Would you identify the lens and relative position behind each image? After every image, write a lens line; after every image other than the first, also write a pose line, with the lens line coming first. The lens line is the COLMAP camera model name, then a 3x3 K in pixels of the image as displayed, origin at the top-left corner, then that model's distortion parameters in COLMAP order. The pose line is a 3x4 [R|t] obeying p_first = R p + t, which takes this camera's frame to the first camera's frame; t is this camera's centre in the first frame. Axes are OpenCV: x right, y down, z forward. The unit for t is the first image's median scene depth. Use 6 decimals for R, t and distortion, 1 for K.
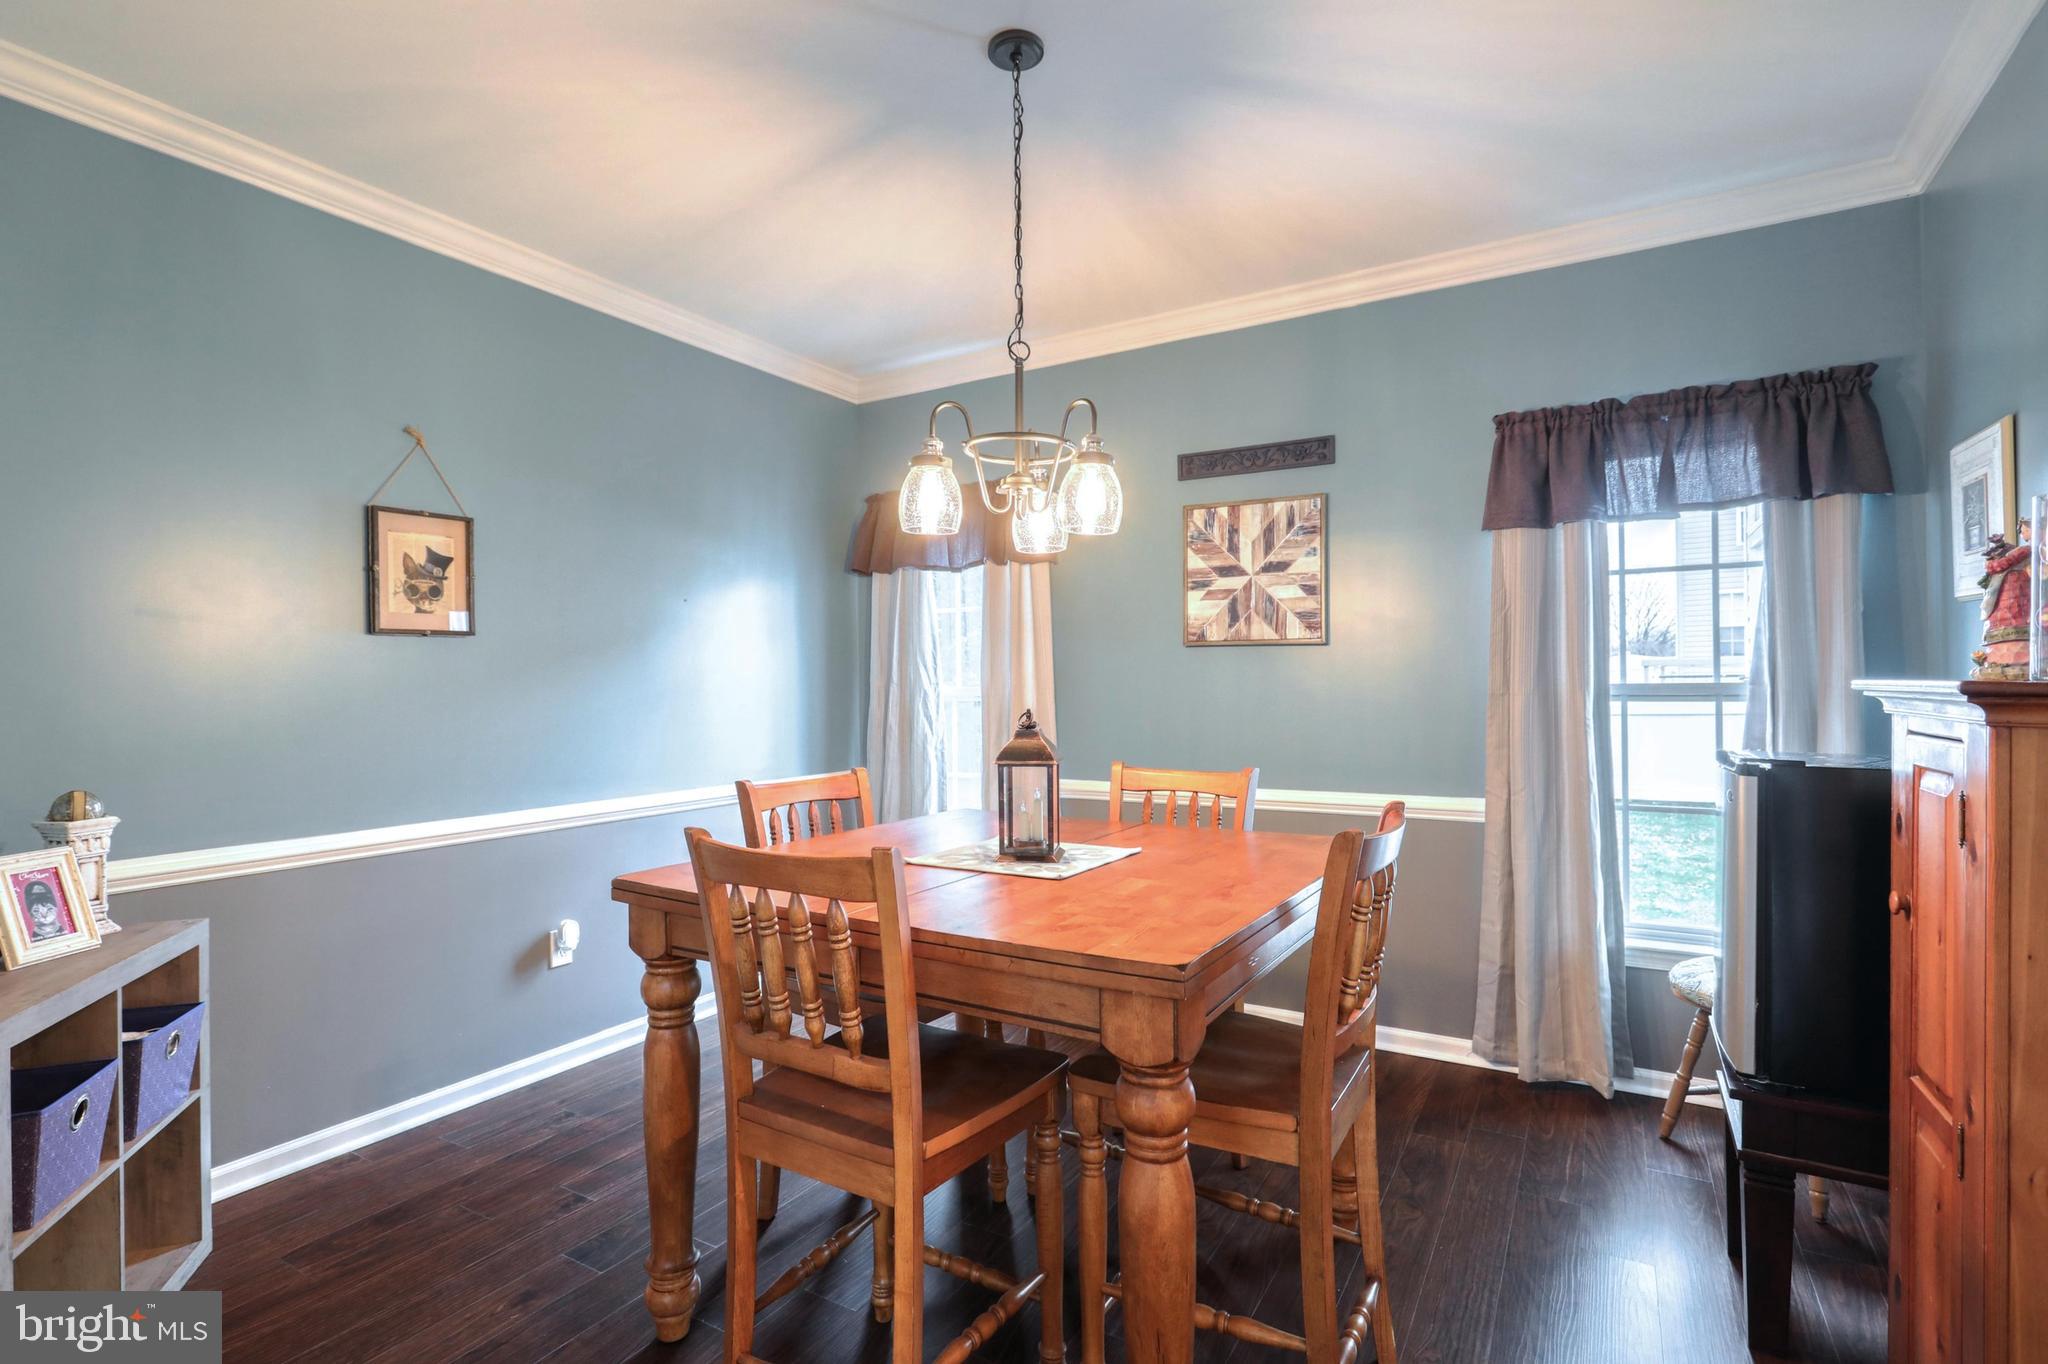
lens RADIAL K [[1001.2, 0, 999.3], [0, 1001.2, 692.3], [0, 0, 1]] dist [0.002594, 0.000848]
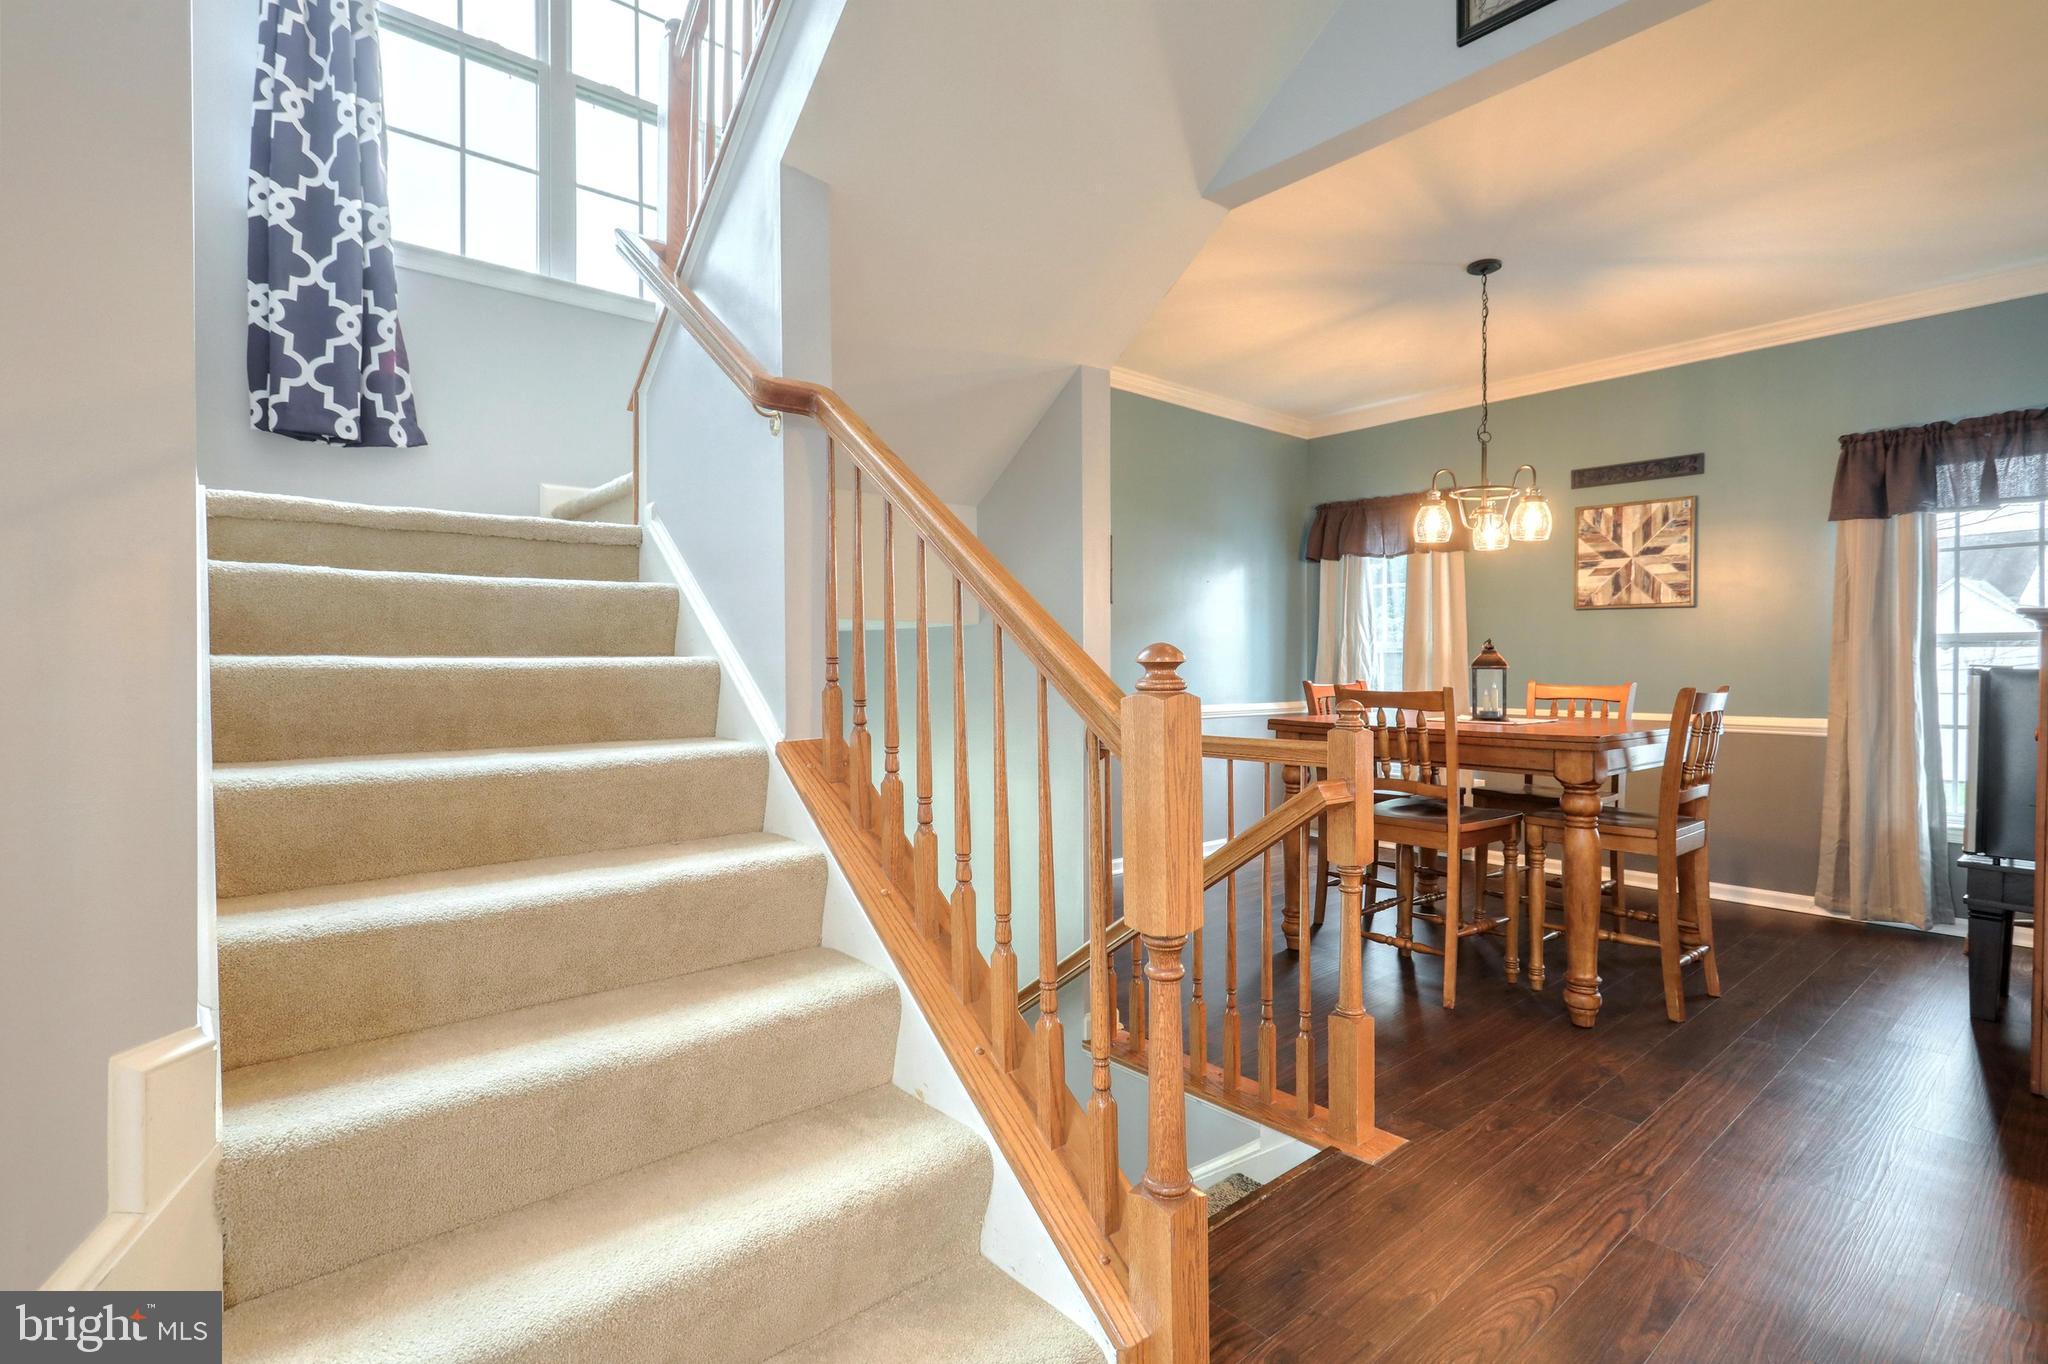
lens RADIAL K [[961.3, 0, 1018.0], [0, 961.3, 667.8], [0, 0, 1]] dist [0.004298, -0.000109]
pose [[0.950172, 0.012786, -0.311464, -0.152897], [-0.013430, 0.999910, 0.000079, 0.052161], [0.311437, 0.004108, 0.950258, -0.585605]]
